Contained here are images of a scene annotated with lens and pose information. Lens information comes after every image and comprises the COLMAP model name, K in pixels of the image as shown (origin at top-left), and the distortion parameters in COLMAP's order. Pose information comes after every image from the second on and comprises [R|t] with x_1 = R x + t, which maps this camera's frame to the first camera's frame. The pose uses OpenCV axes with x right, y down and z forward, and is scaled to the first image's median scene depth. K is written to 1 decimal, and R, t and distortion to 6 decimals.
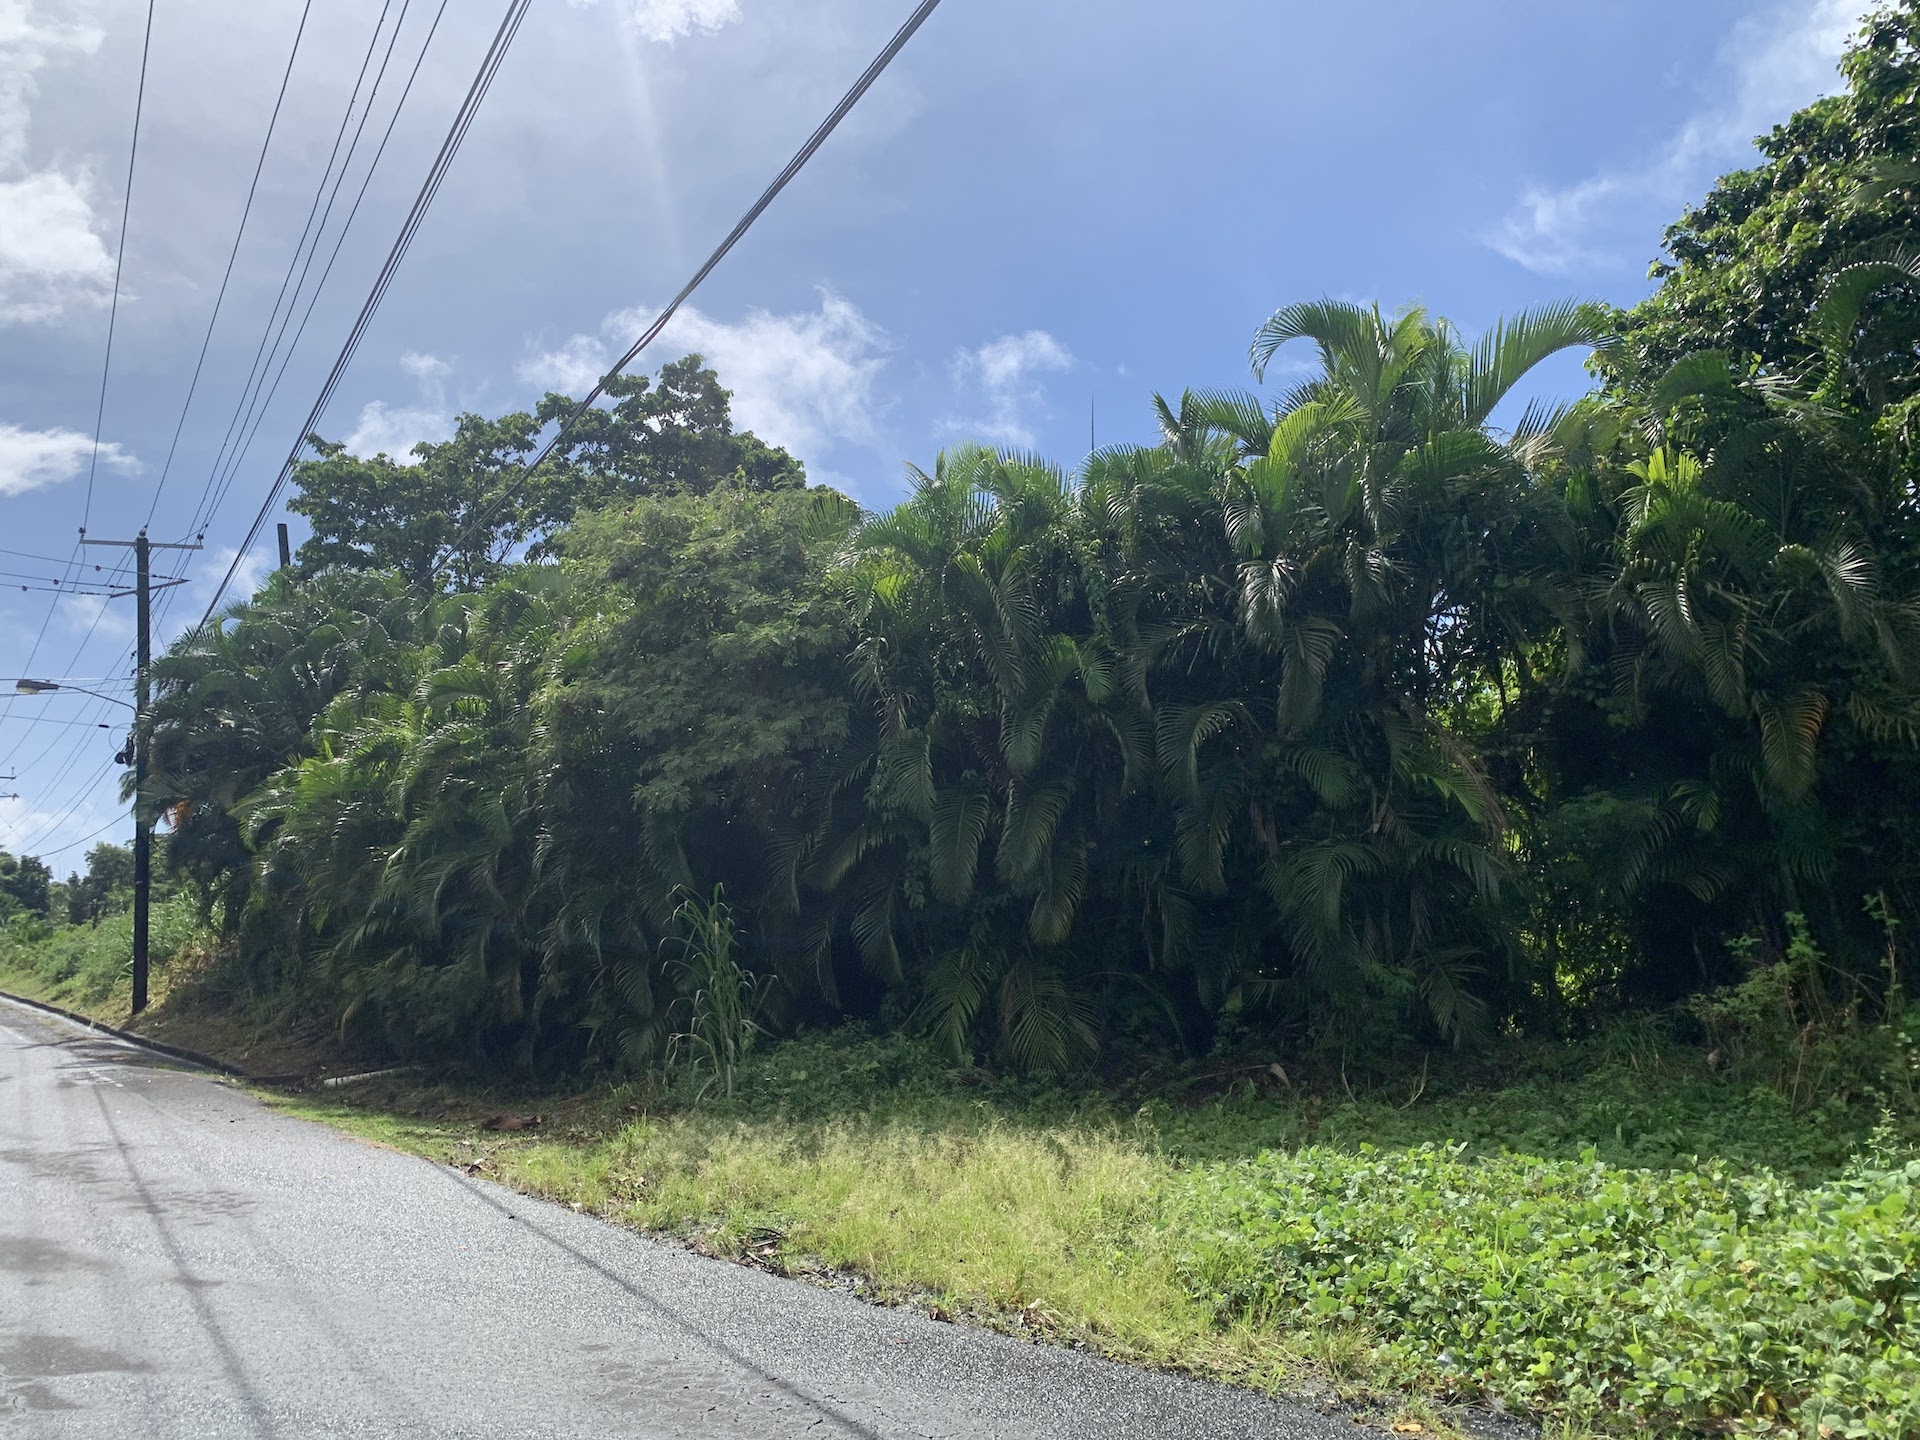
lens RADIAL K [[1470.5, 0, 958.7], [0, 1470.5, 745.4], [0, 0, 1]] dist [-0.020548, 0.015363]
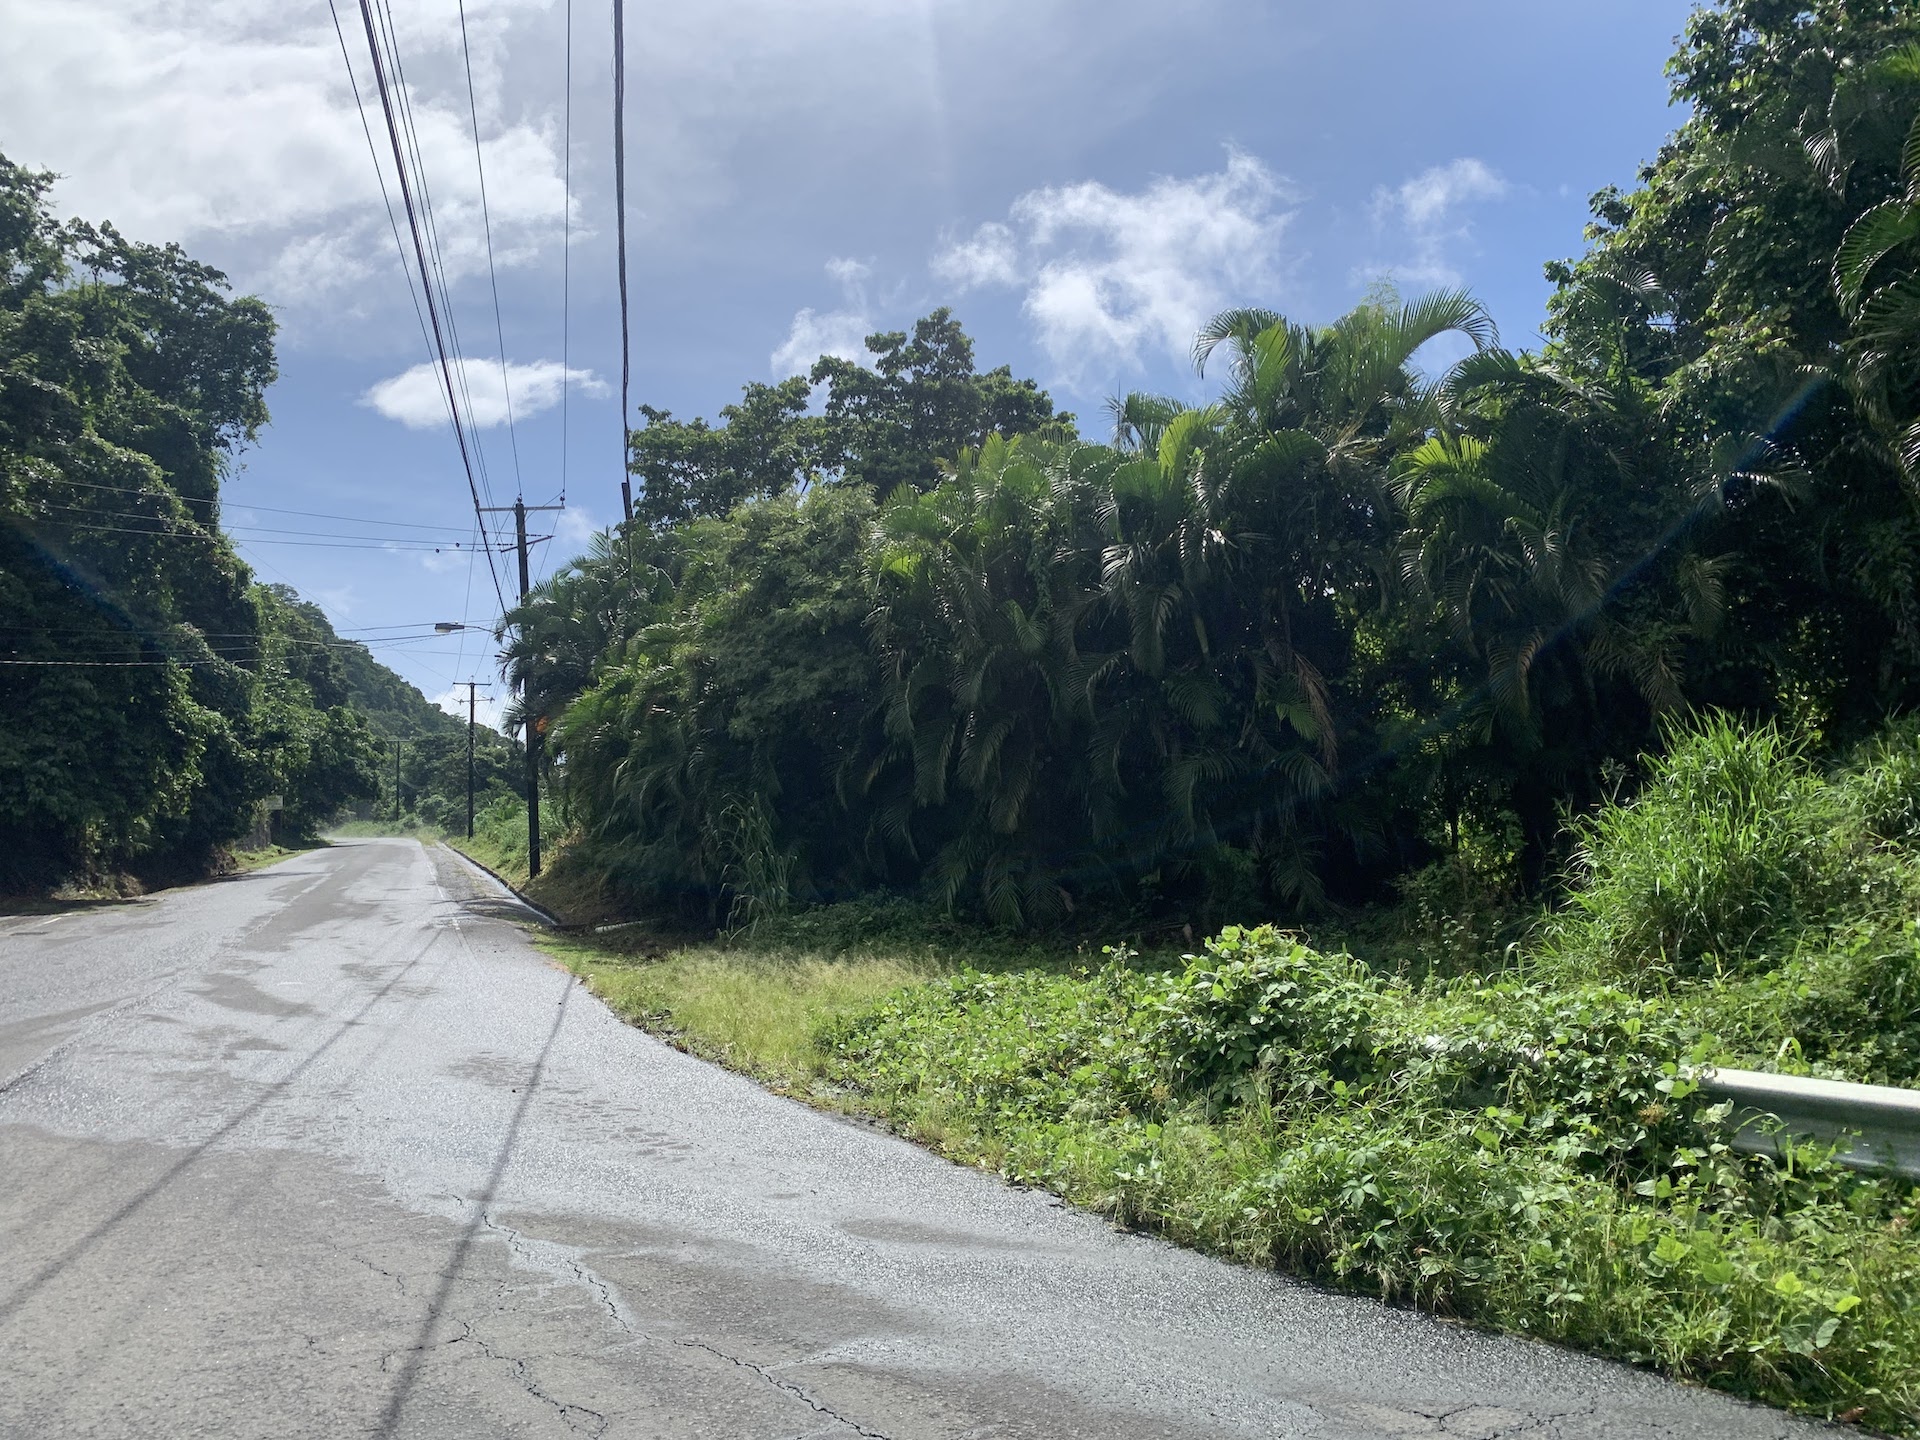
lens RADIAL K [[1456.5, 0, 960.0], [0, 1456.5, 720.0], [0, 0, 1]] dist [0.012515, -0.003420]
pose [[0.959349, -0.020913, -0.281446, 0.154363], [0.040243, 0.997197, 0.063076, -0.020755], [0.279338, -0.071838, 0.957502, -0.107429]]
